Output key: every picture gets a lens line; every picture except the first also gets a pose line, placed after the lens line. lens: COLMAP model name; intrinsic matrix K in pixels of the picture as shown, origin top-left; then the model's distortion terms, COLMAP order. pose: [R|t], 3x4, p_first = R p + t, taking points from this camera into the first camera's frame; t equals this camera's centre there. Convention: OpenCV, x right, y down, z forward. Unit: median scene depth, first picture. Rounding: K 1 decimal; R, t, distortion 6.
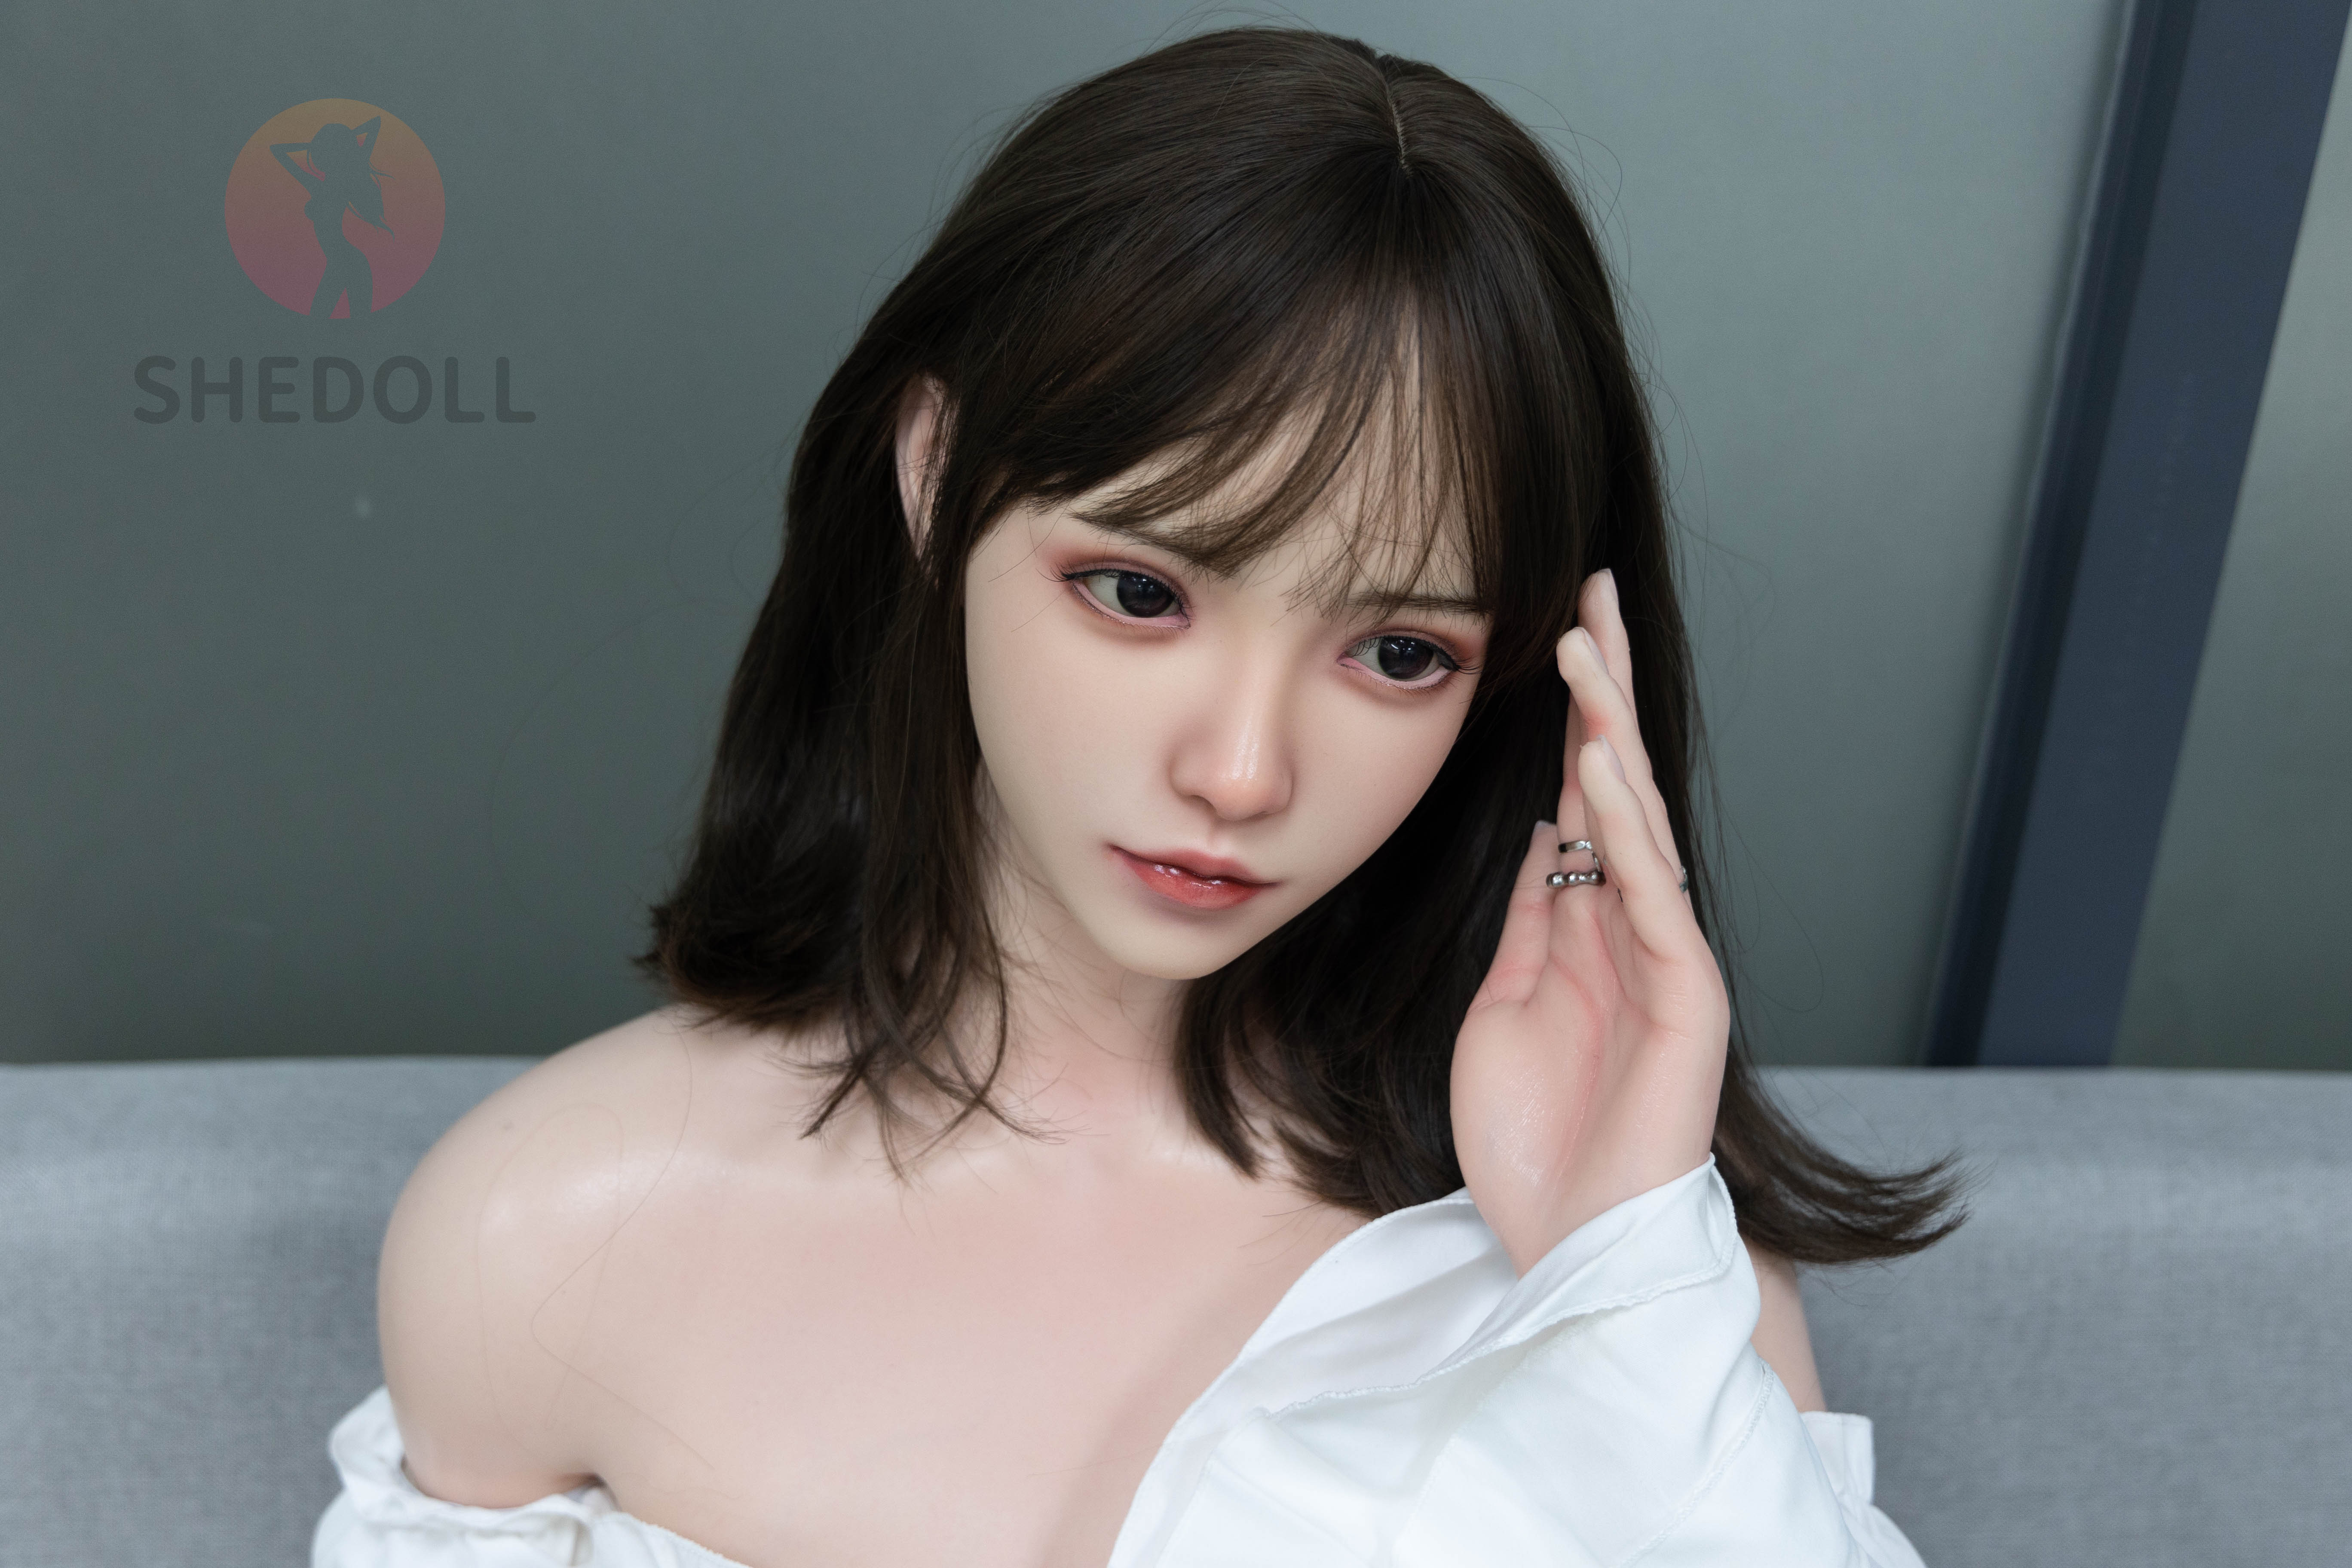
lens RADIAL K [[3584.5, 0, 1196.8], [0, 3584.5, 776.8], [0, 0, 1]] dist [0.032204, 0.000000]
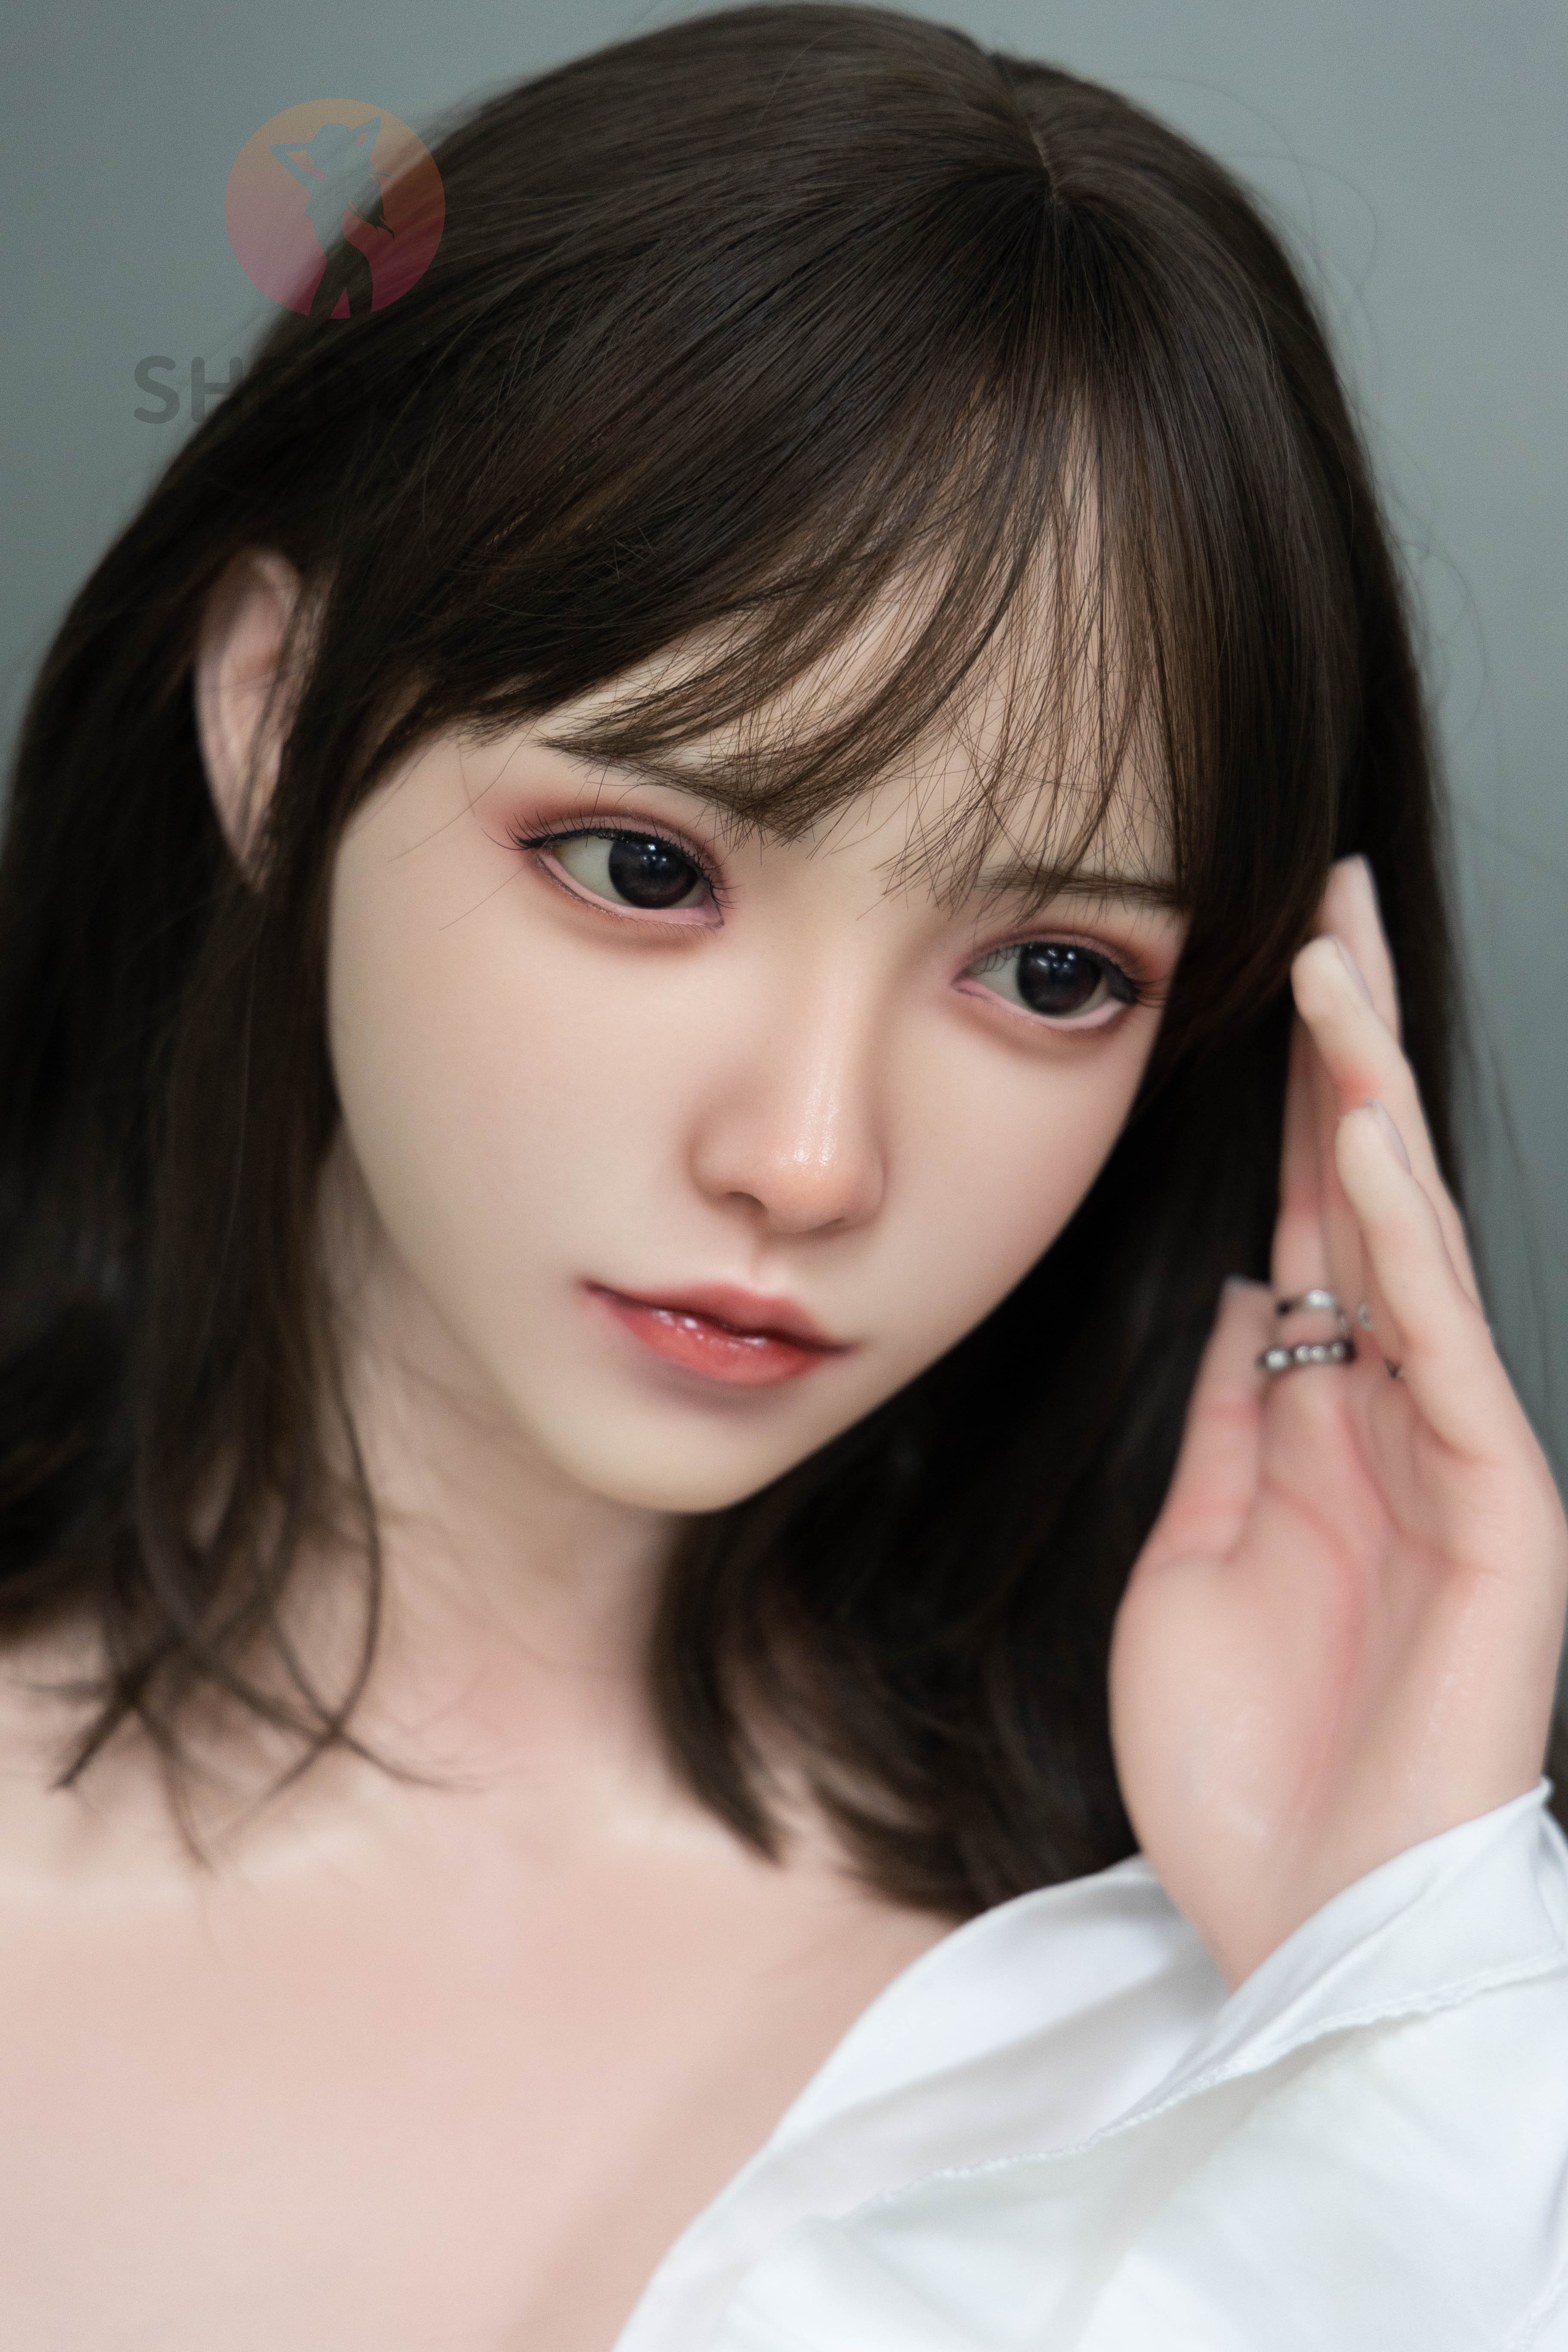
lens RADIAL K [[6321.3, 0, 785.5], [0, 6321.3, 1180.9], [0, 0, 1]] dist [0.064968, 0.000000]
pose [[0.995247, -0.000685, 0.097381, -0.097550], [0.008018, 0.997157, -0.074929, 0.084609], [-0.097053, 0.075354, 0.992423, -0.093035]]
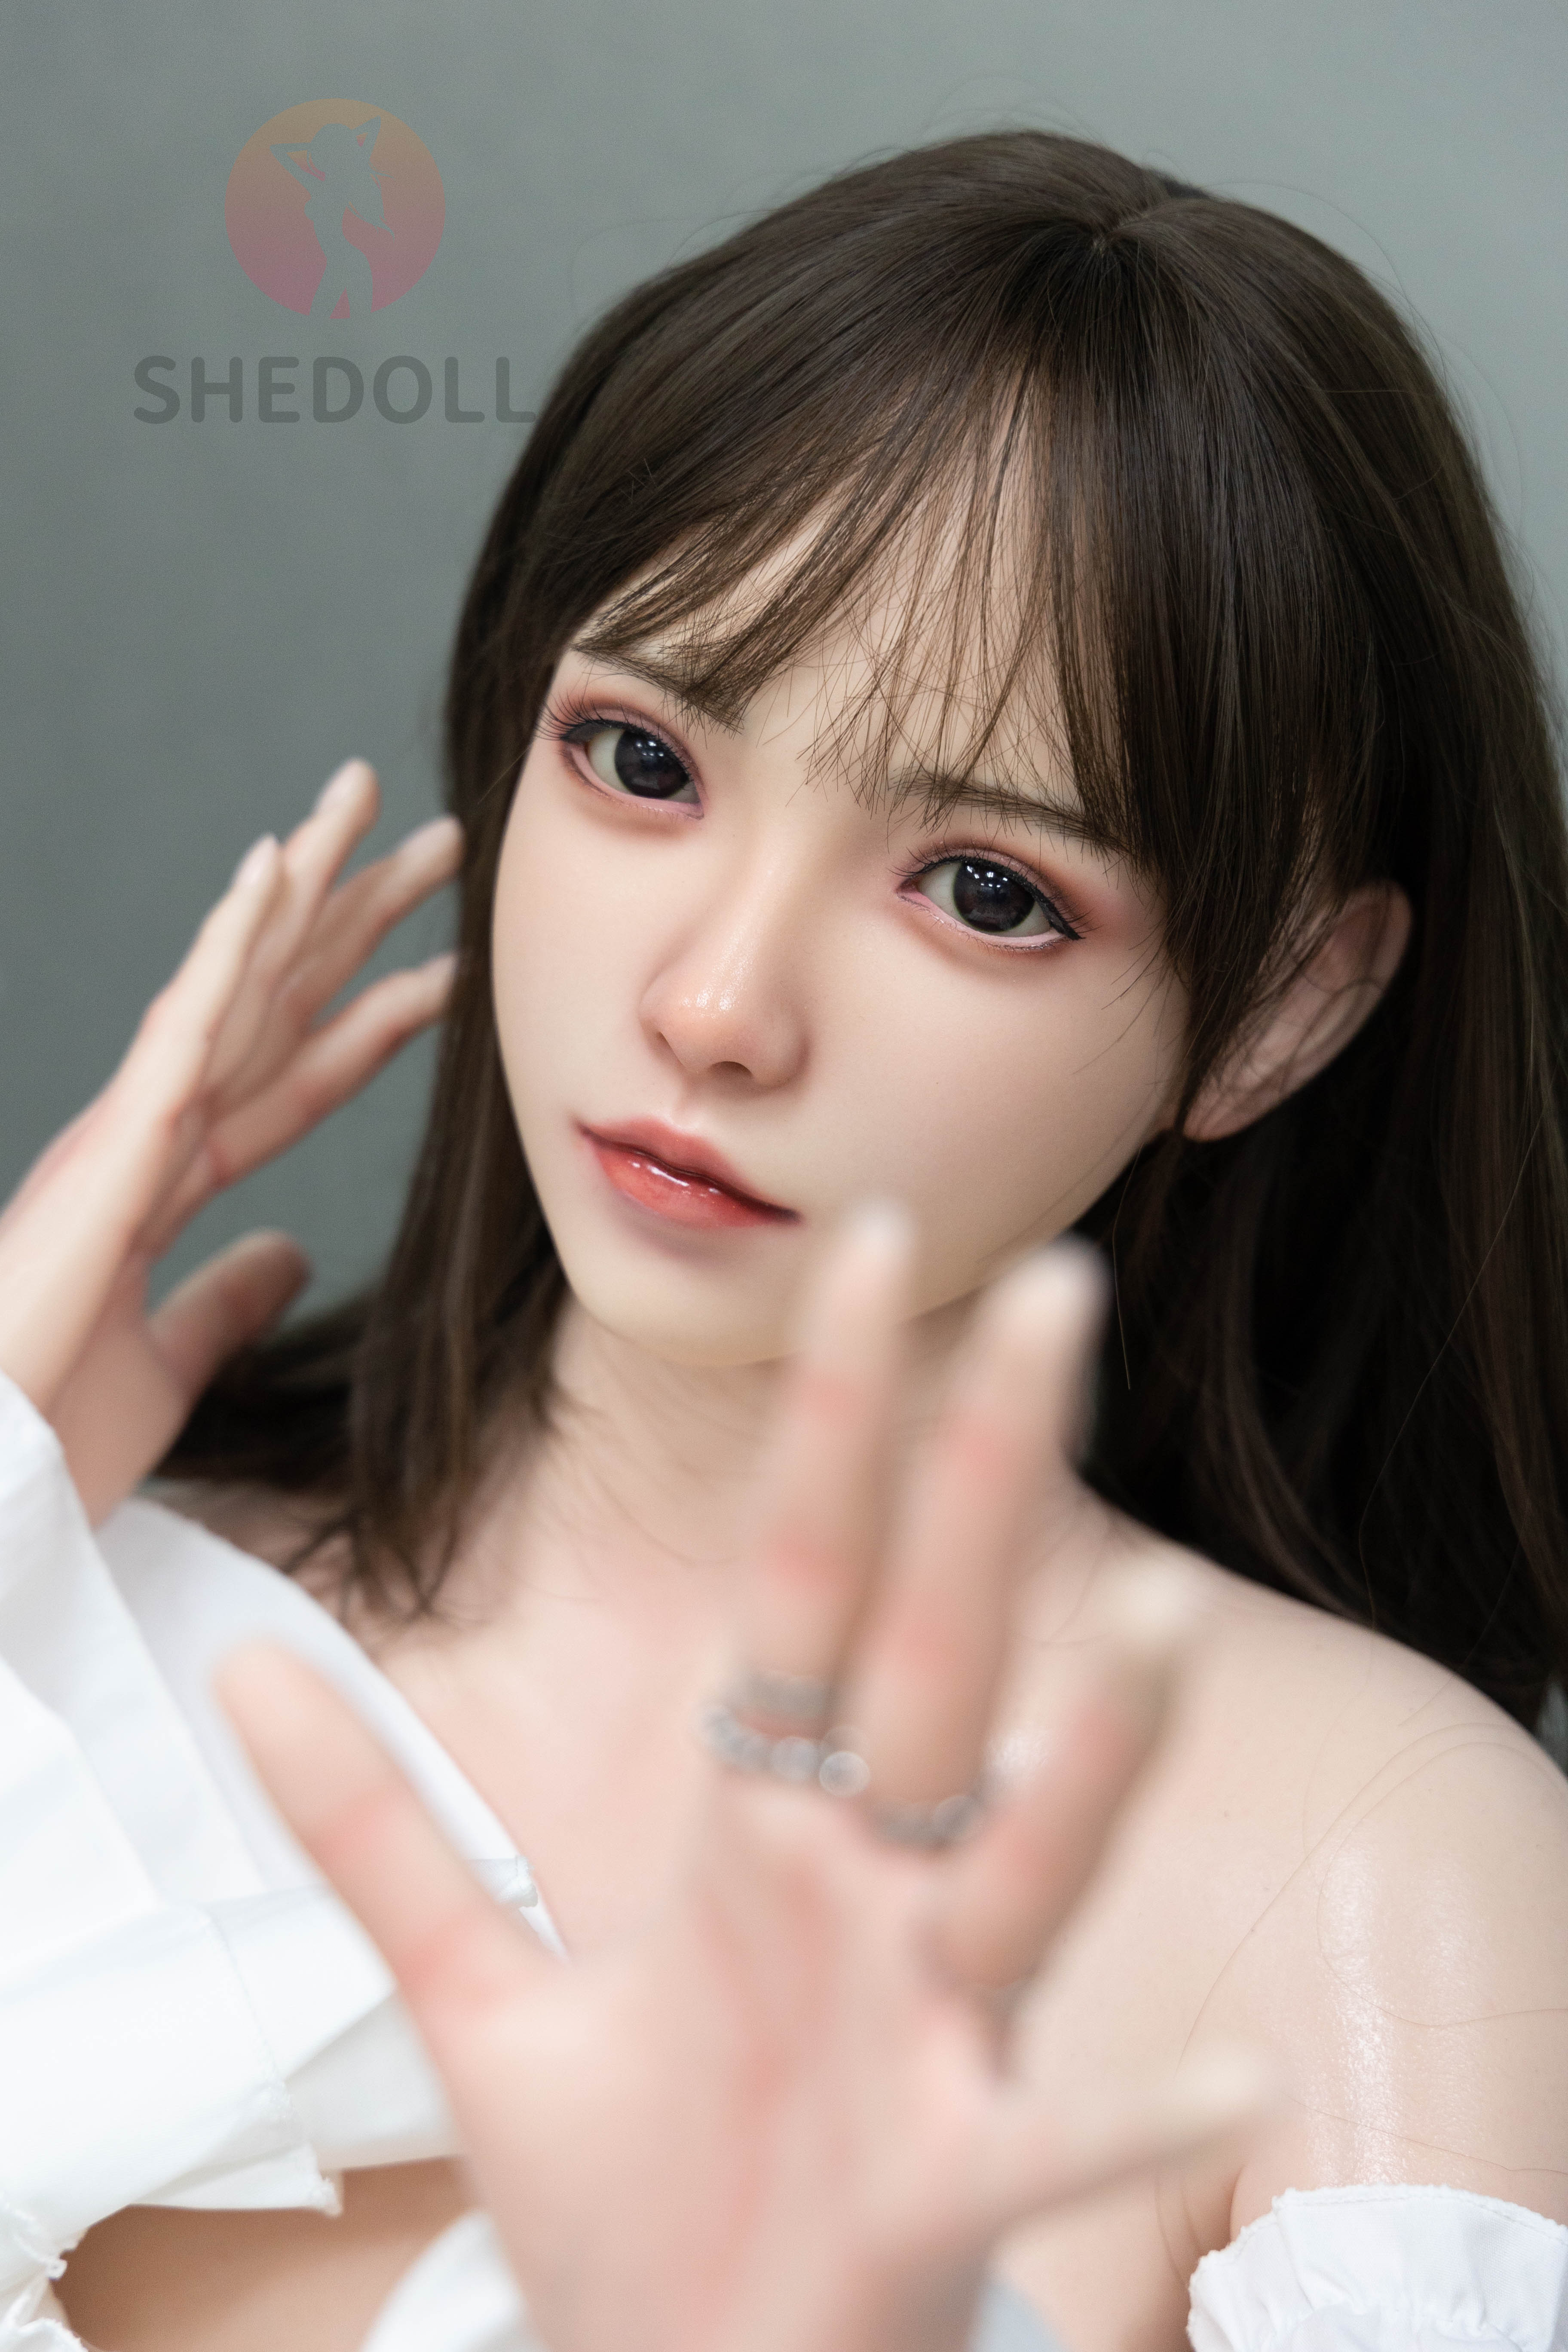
lens RADIAL K [[5199.4, 0, 763.6], [0, 5199.4, 1182.6], [0, 0, 1]] dist [0.101593, 0.000000]
pose [[0.912244, 0.102719, -0.396559, 0.430235], [-0.208683, 0.949553, -0.234095, 0.269846], [0.352508, 0.296307, 0.887660, 0.088507]]
